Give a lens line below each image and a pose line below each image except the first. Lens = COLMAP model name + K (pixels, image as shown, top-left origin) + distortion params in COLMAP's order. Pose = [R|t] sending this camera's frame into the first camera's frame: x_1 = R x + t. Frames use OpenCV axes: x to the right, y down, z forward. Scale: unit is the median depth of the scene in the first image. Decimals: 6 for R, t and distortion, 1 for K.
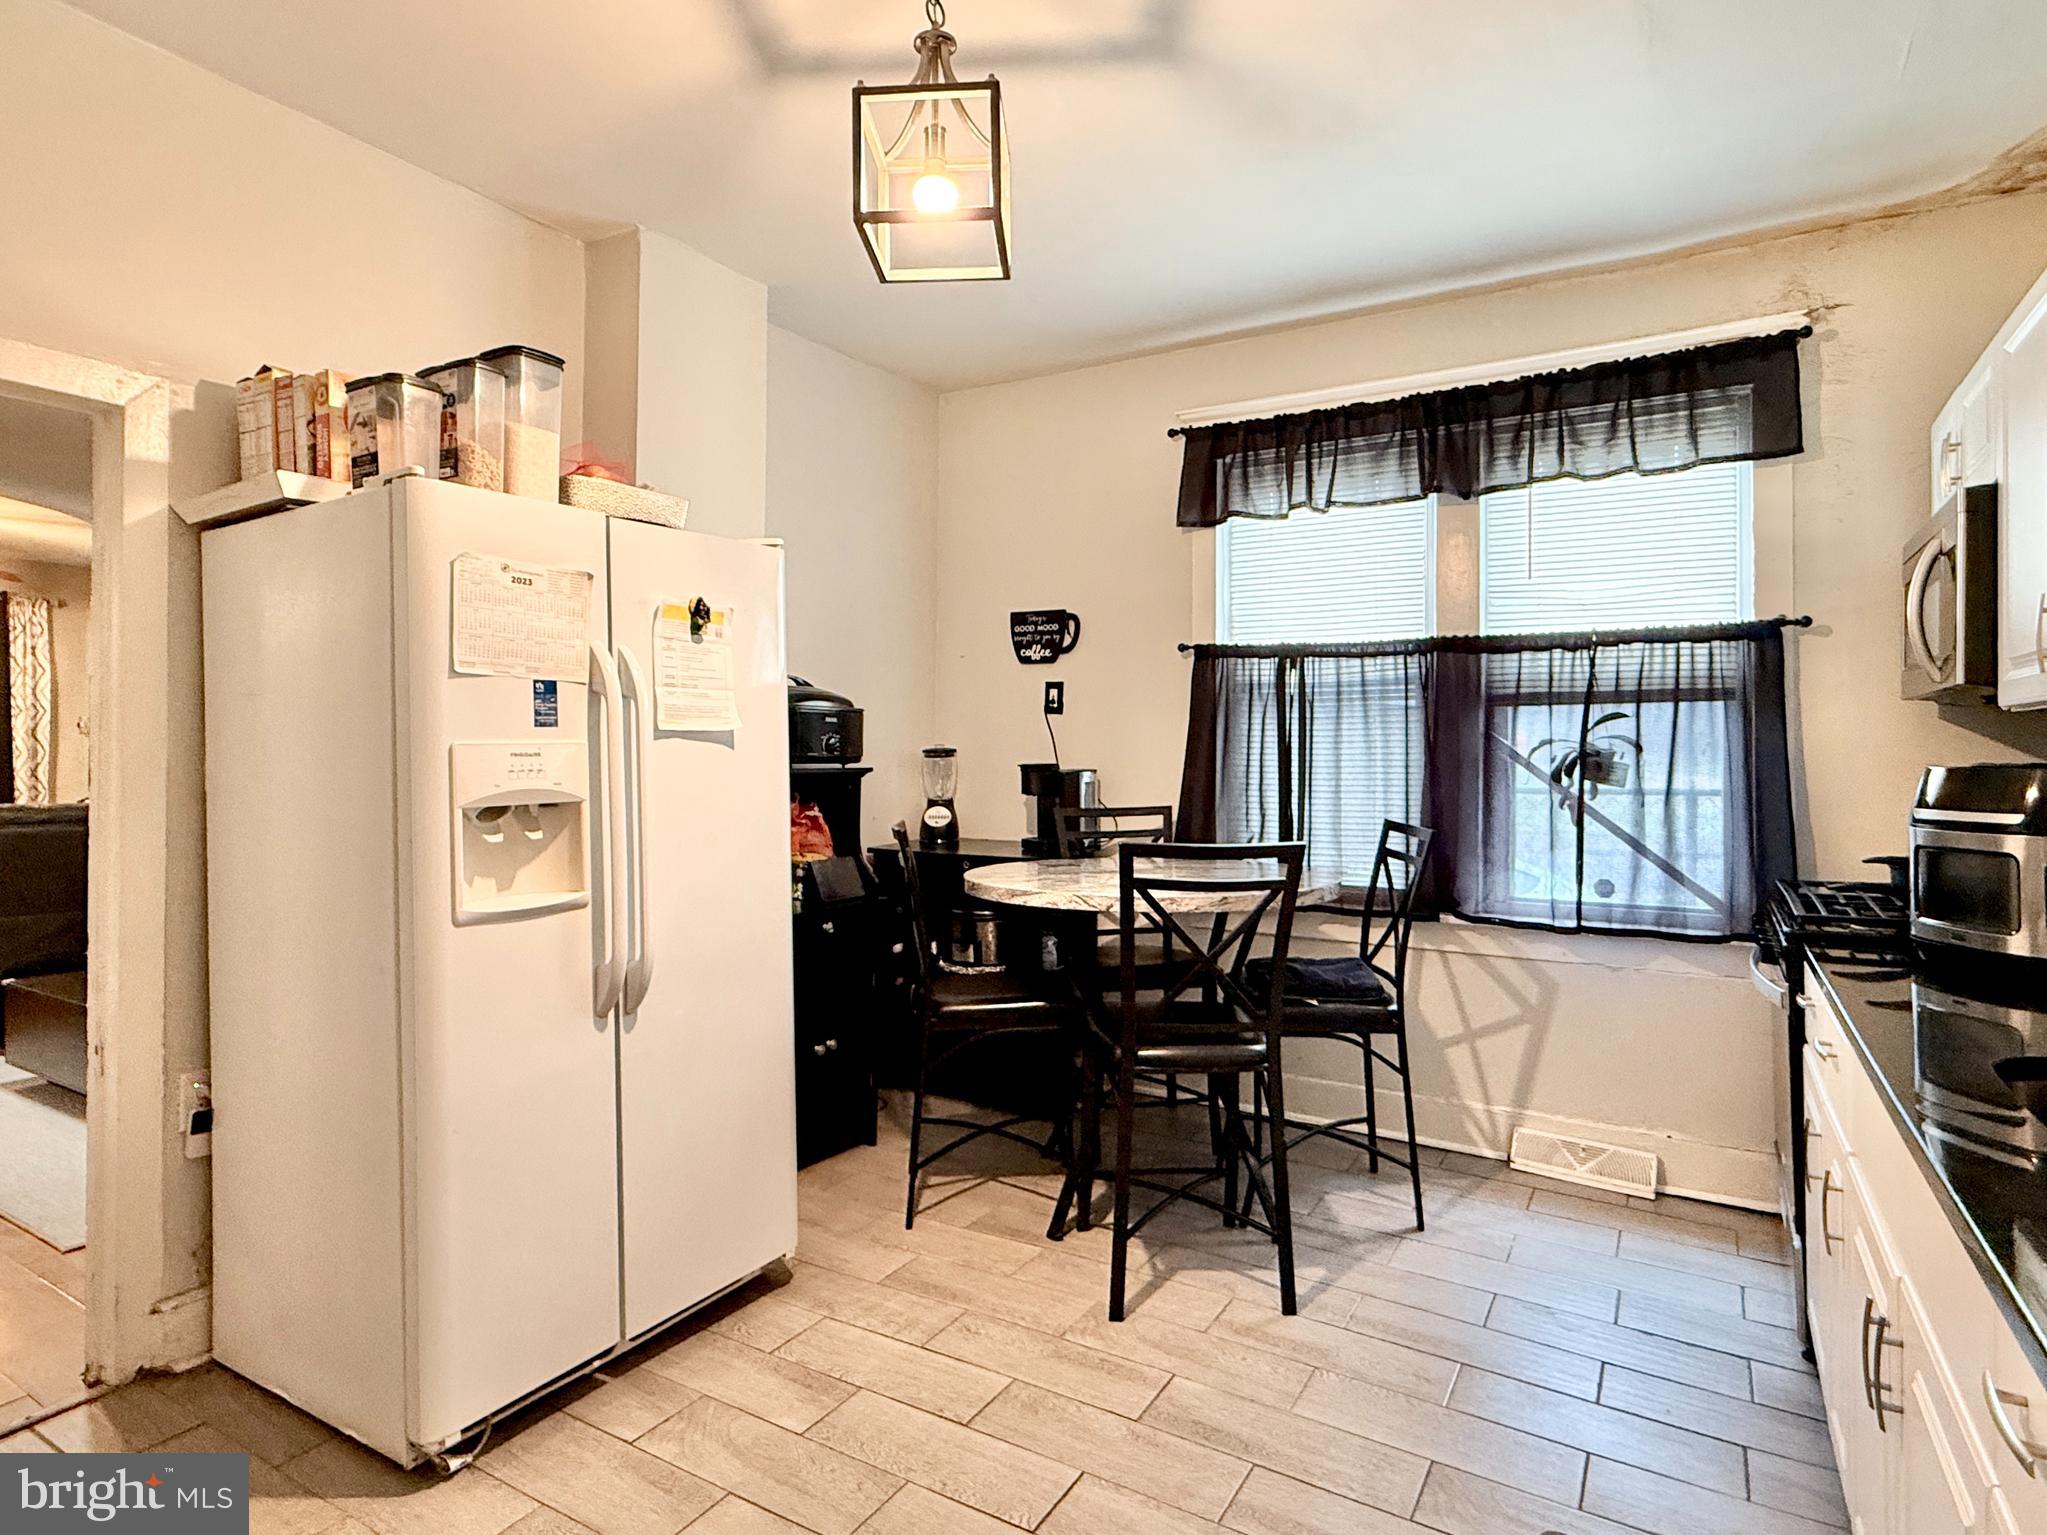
lens RADIAL K [[1088.2, 0, 1023.5], [0, 1088.2, 767.5], [0, 0, 1]] dist [0.000856, -0.000217]
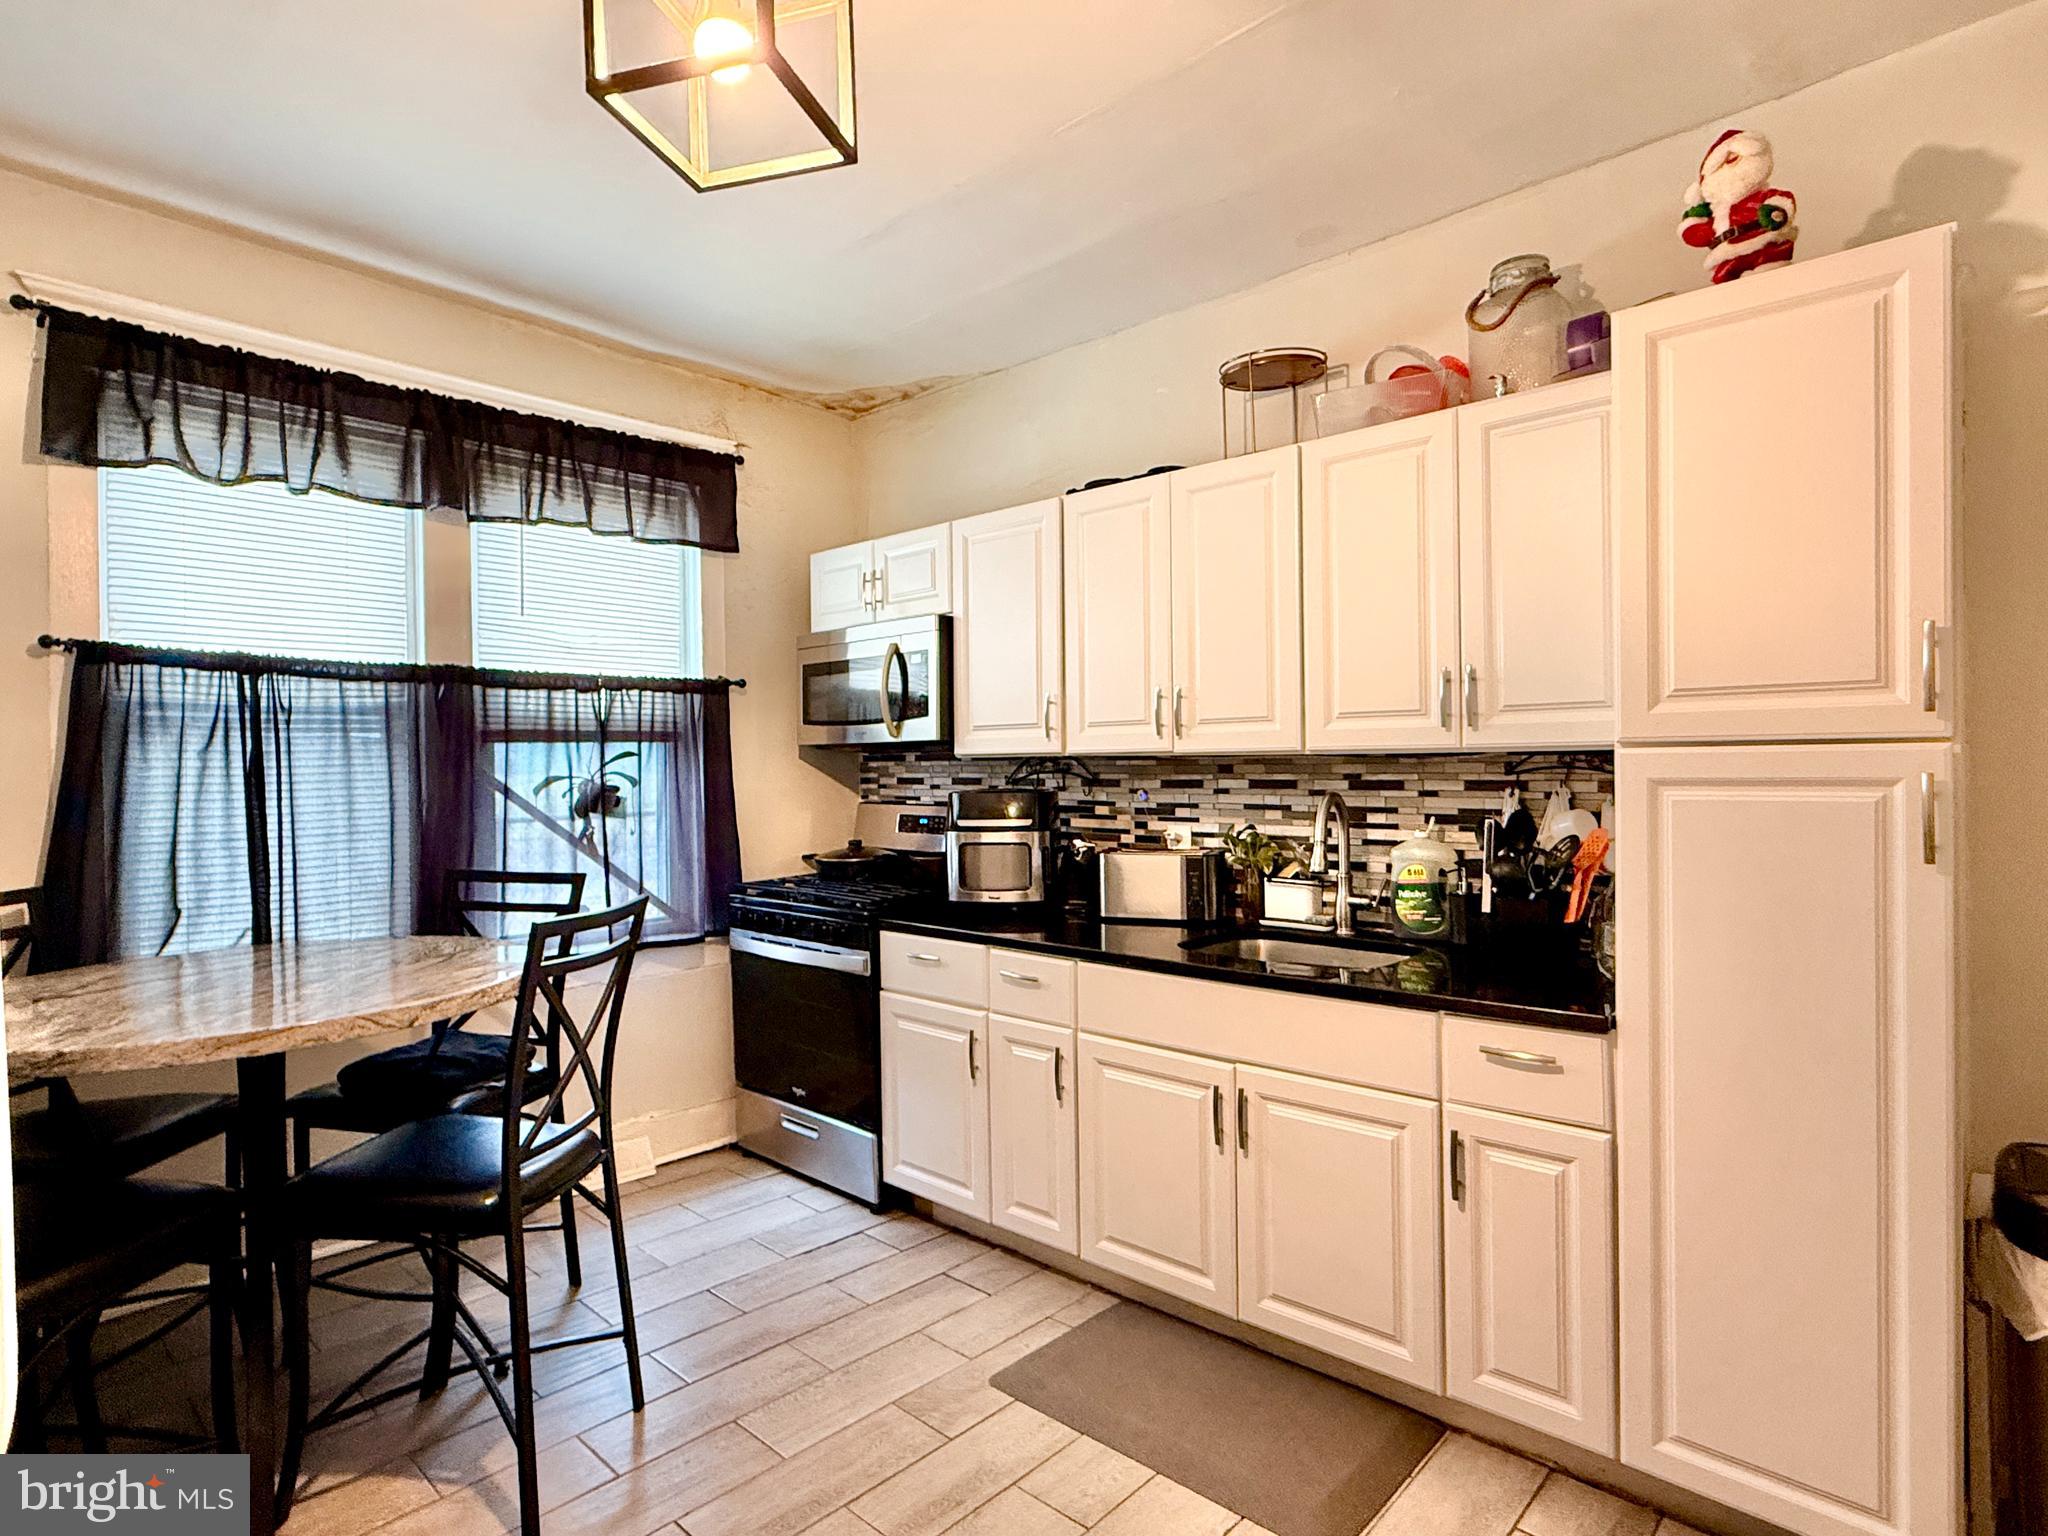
lens RADIAL K [[1120.8, 0, 1024.0], [0, 1120.8, 768.0], [0, 0, 1]] dist [0.022672, -0.000544]
pose [[0.227959, -0.007634, 0.973641, -0.431775], [0.027507, 0.999621, 0.001398, -0.022248], [-0.973282, 0.026463, 0.228083, 0.318744]]
